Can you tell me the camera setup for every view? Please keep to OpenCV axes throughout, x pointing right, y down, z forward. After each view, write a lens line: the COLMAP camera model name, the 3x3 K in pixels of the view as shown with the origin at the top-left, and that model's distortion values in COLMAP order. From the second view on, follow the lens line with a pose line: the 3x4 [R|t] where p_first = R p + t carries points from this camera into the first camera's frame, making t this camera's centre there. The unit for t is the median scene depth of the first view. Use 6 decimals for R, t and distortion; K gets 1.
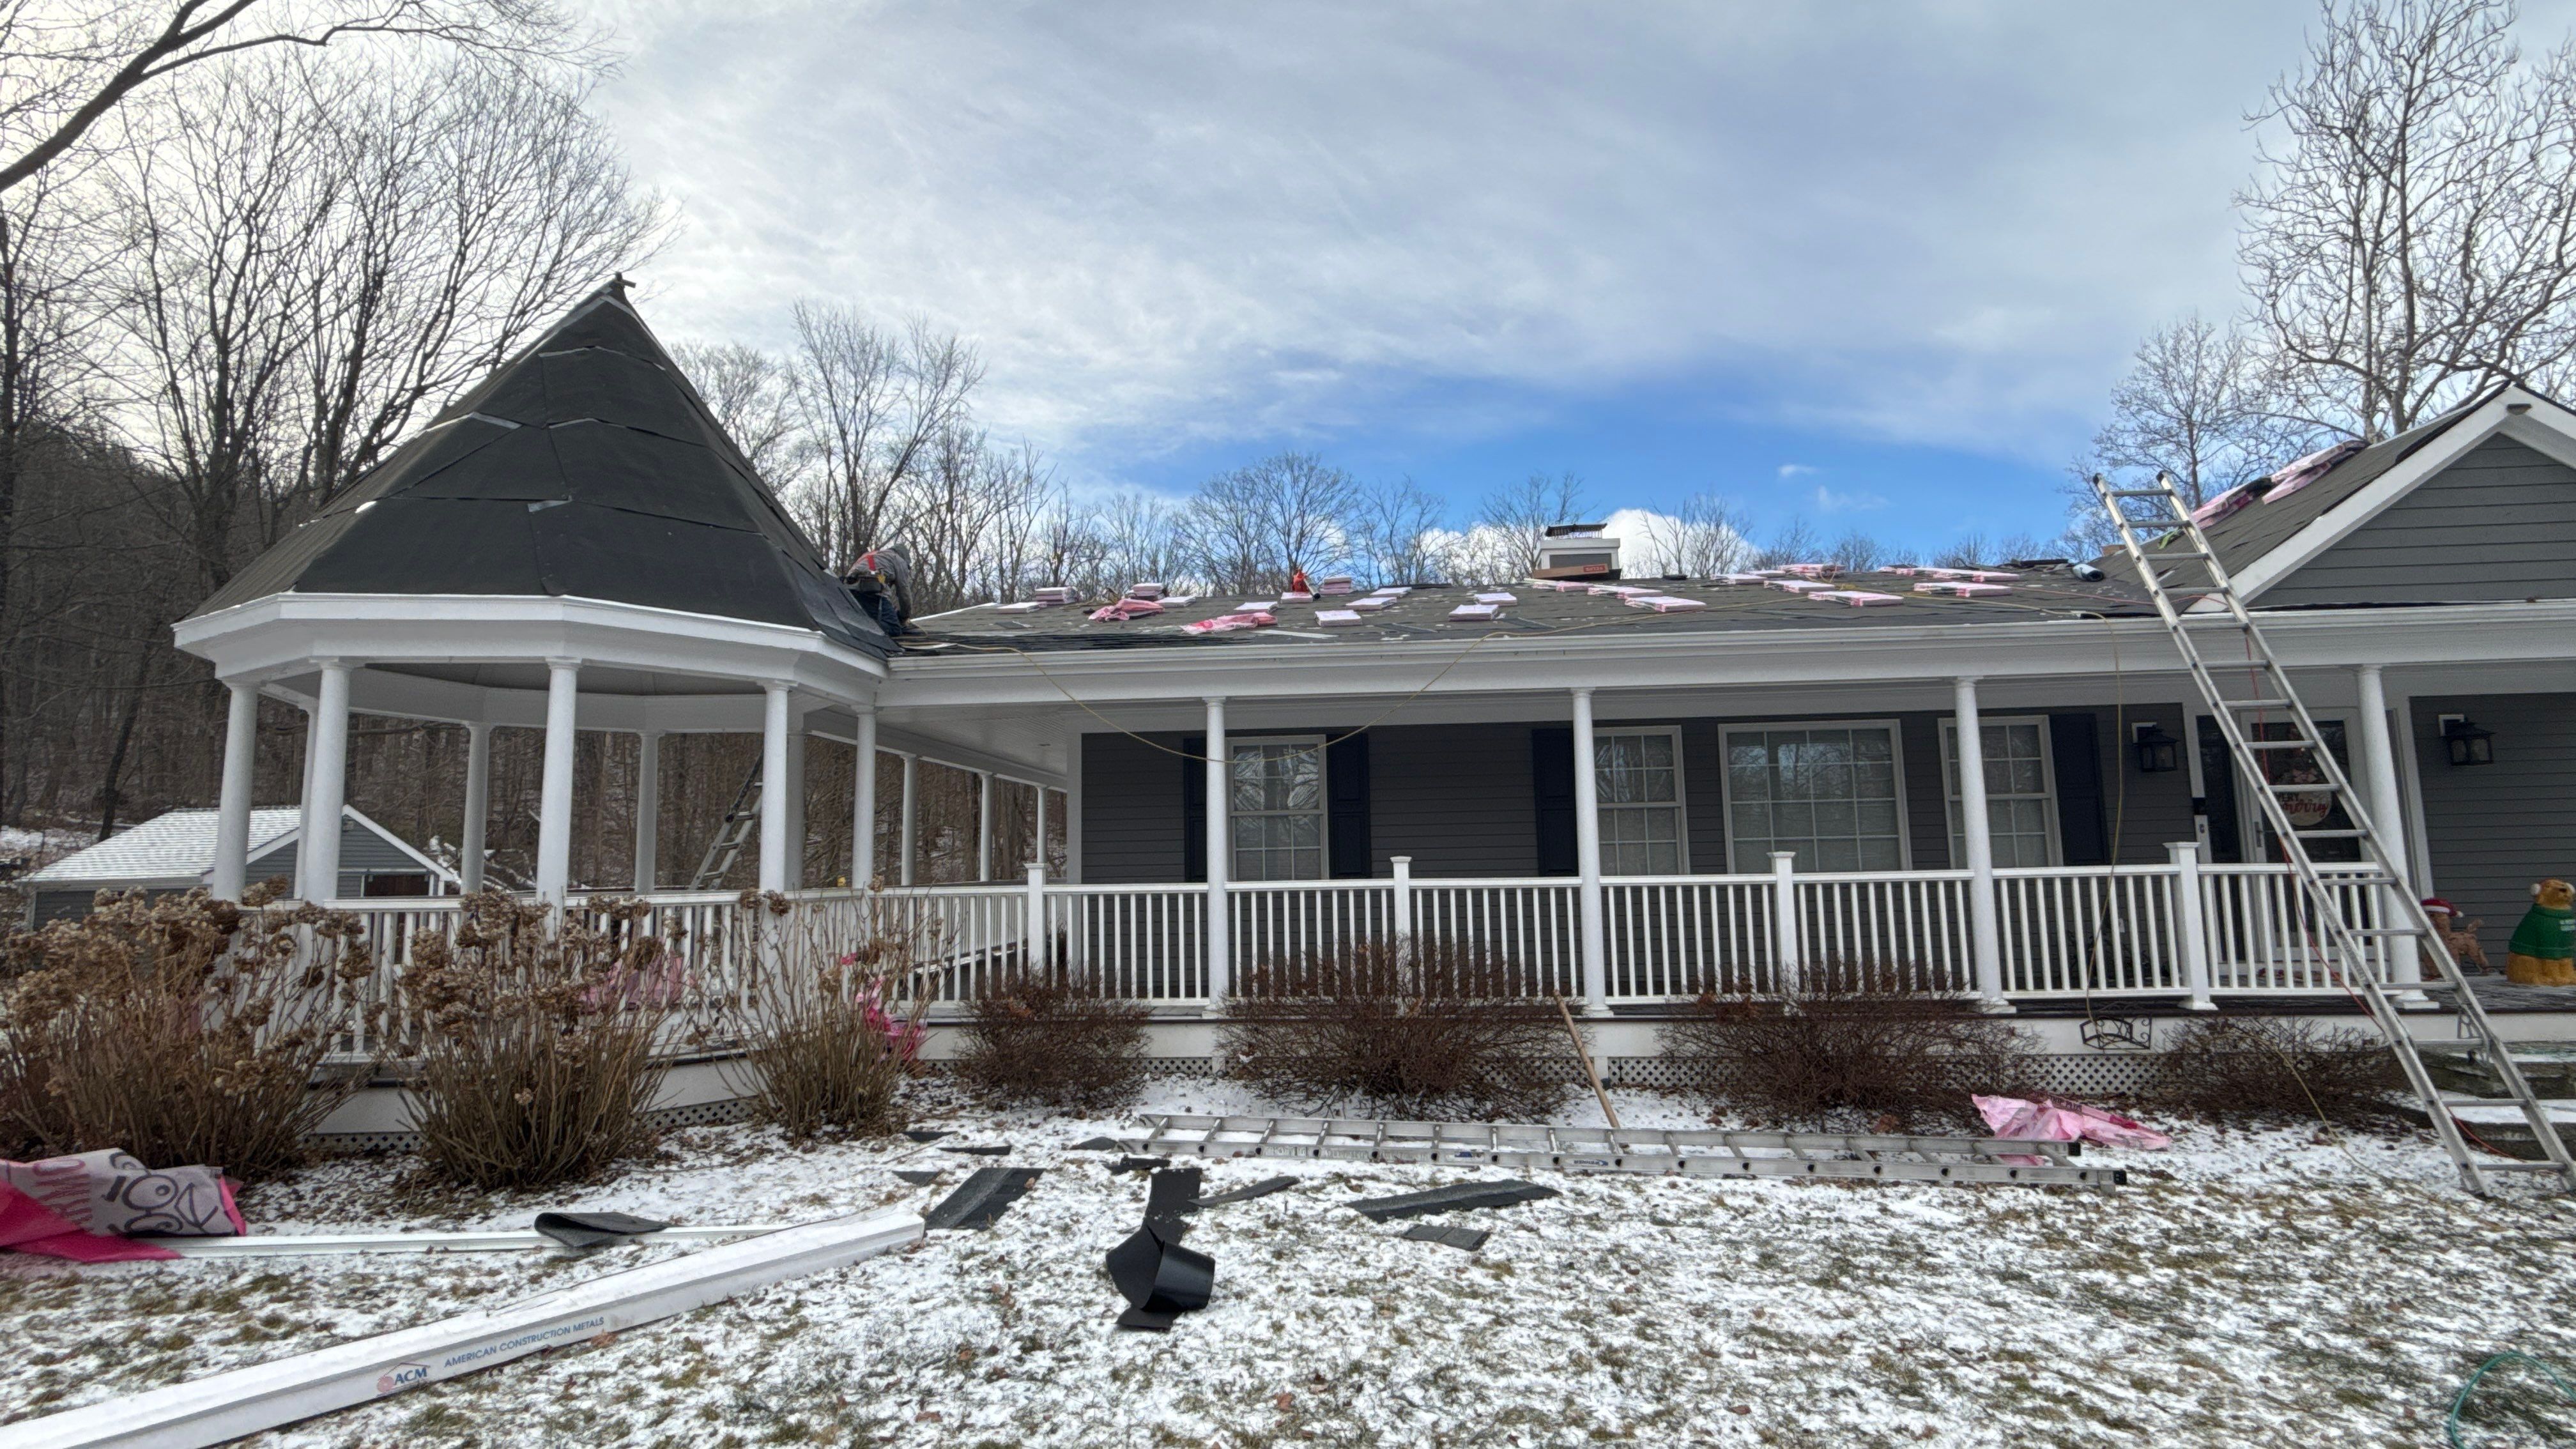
lens RADIAL K [[1252.1, 0, 1248.4], [0, 1252.1, 736.9], [0, 0, 1]] dist [0.001162, -0.001478]
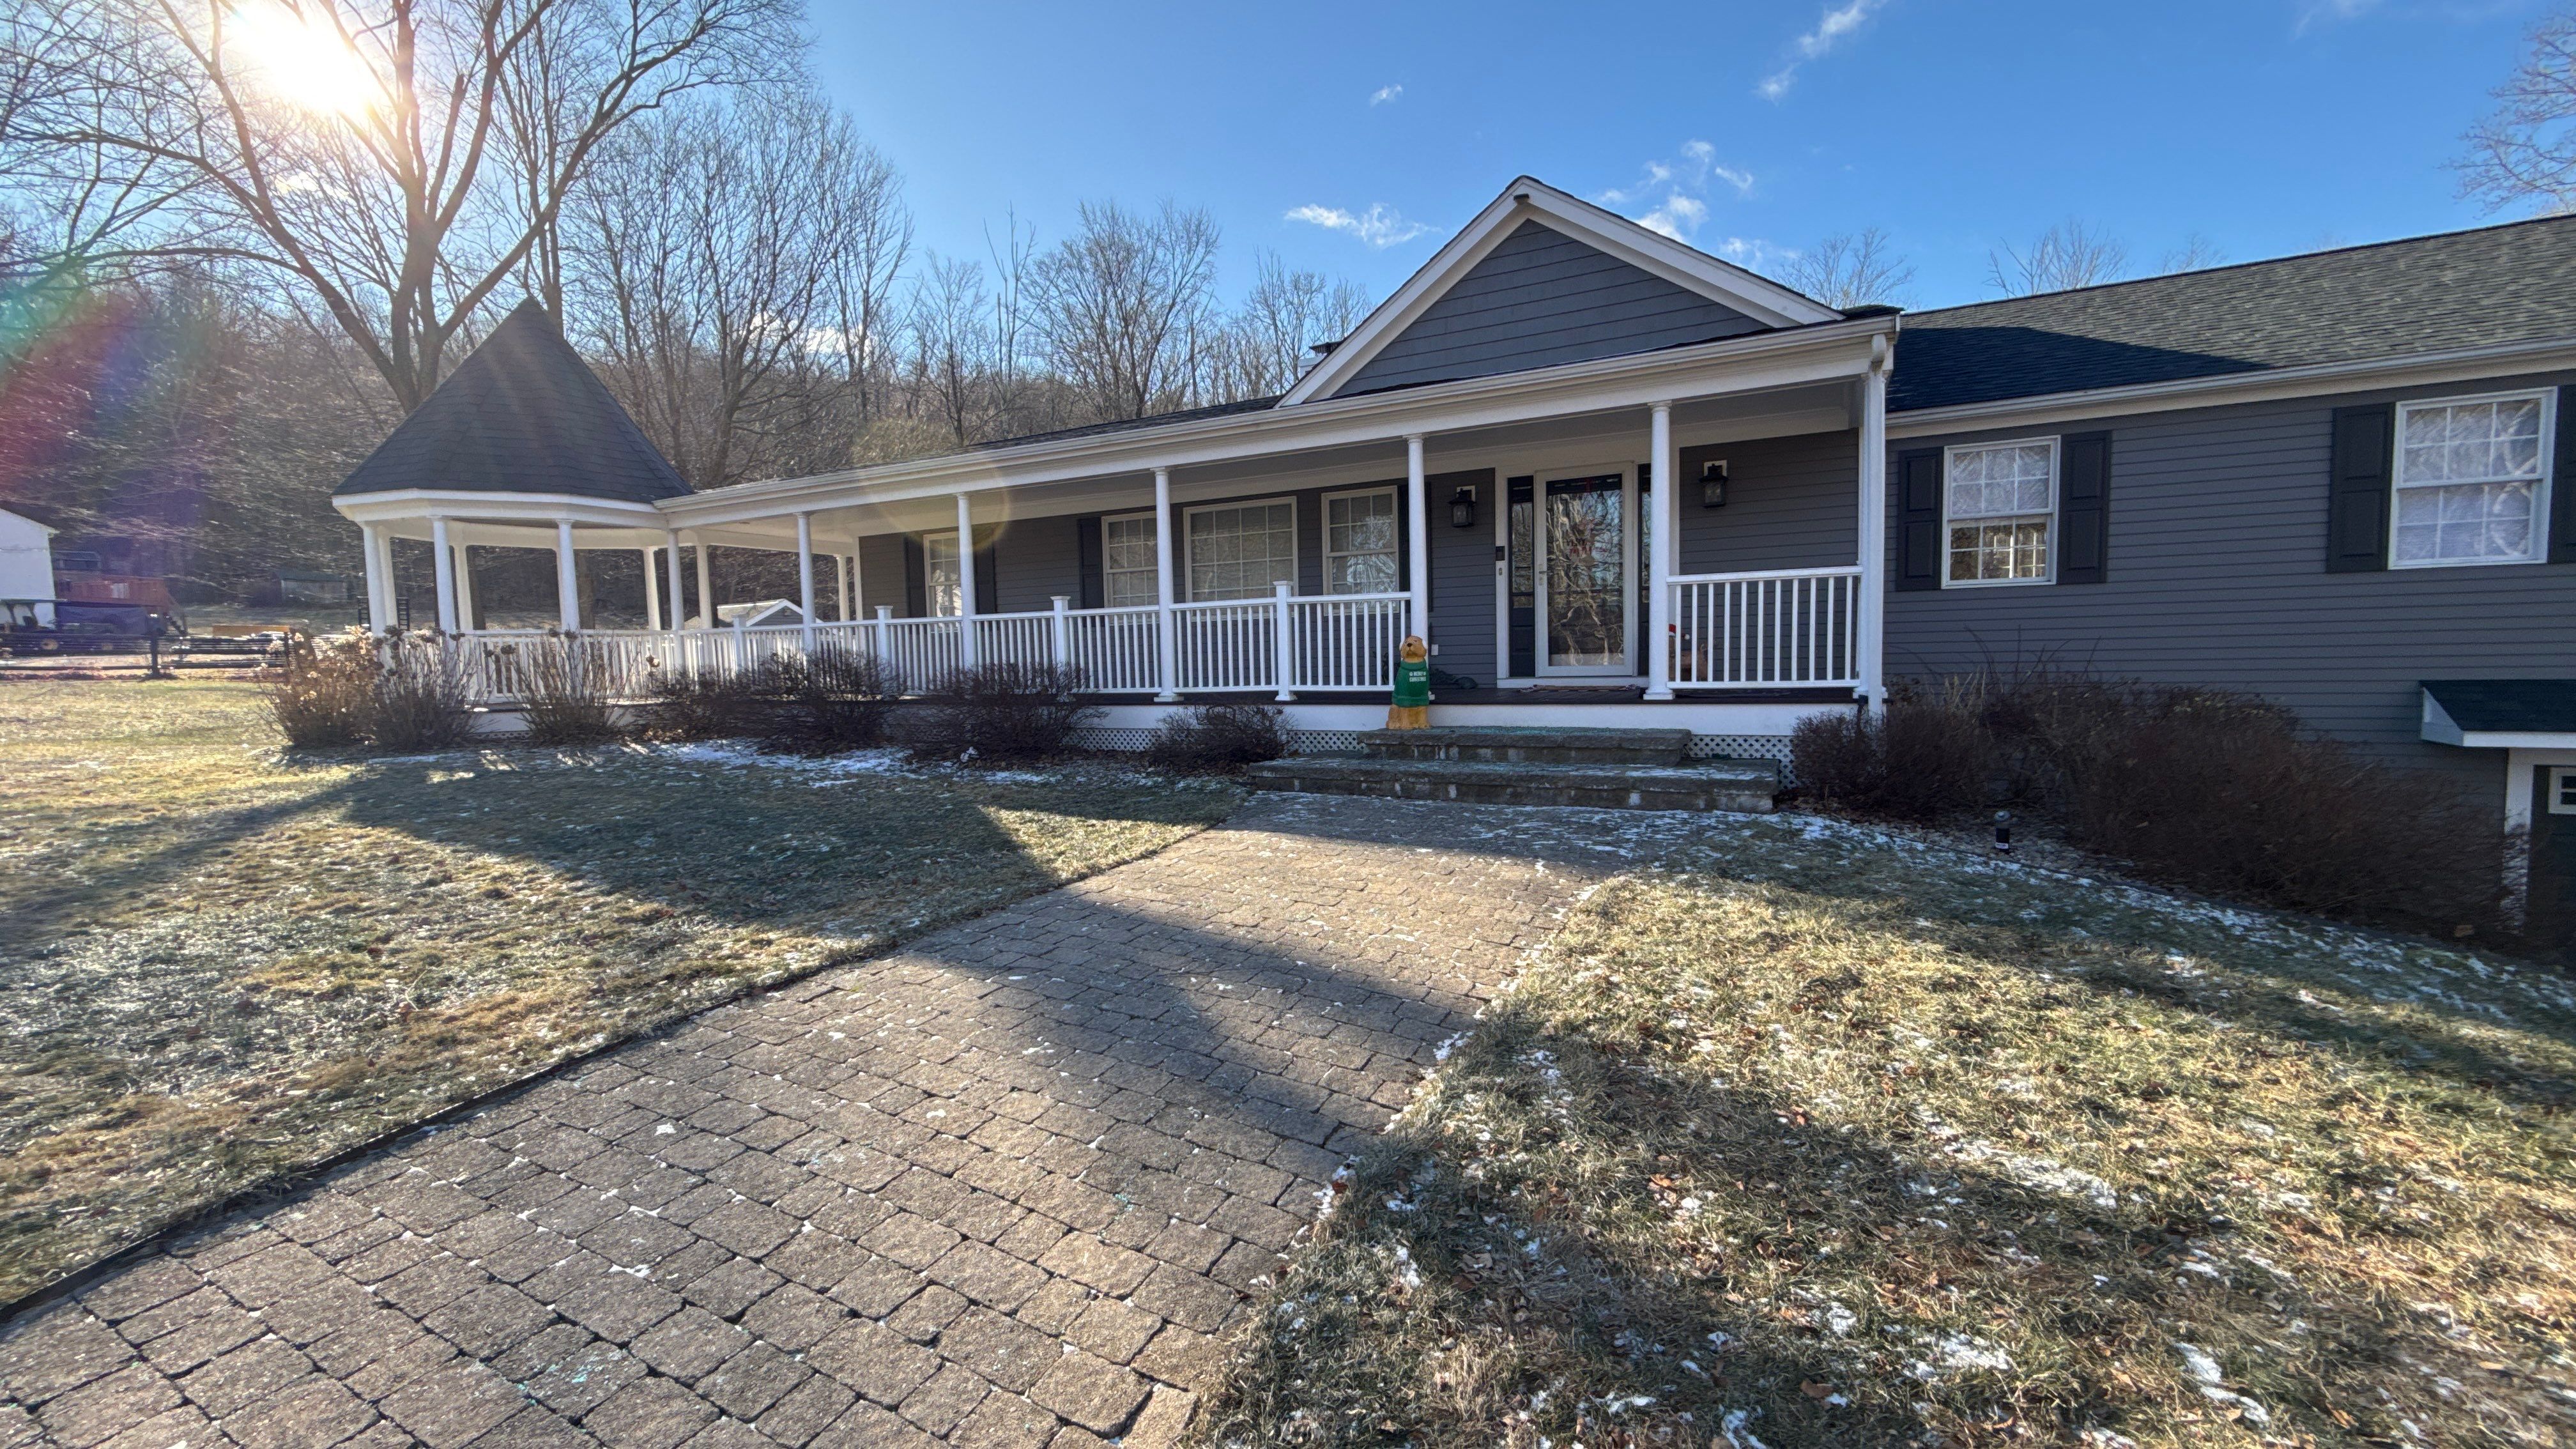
lens RADIAL K [[1088.4, 0, 1300.6], [0, 1088.4, 719.8], [0, 0, 1]] dist [-0.000431, 0.000164]
pose [[0.920103, 0.011699, -0.391502, 1.148808], [0.082984, 0.971040, 0.224044, -0.032977], [0.382786, -0.238631, 0.892485, -0.091139]]
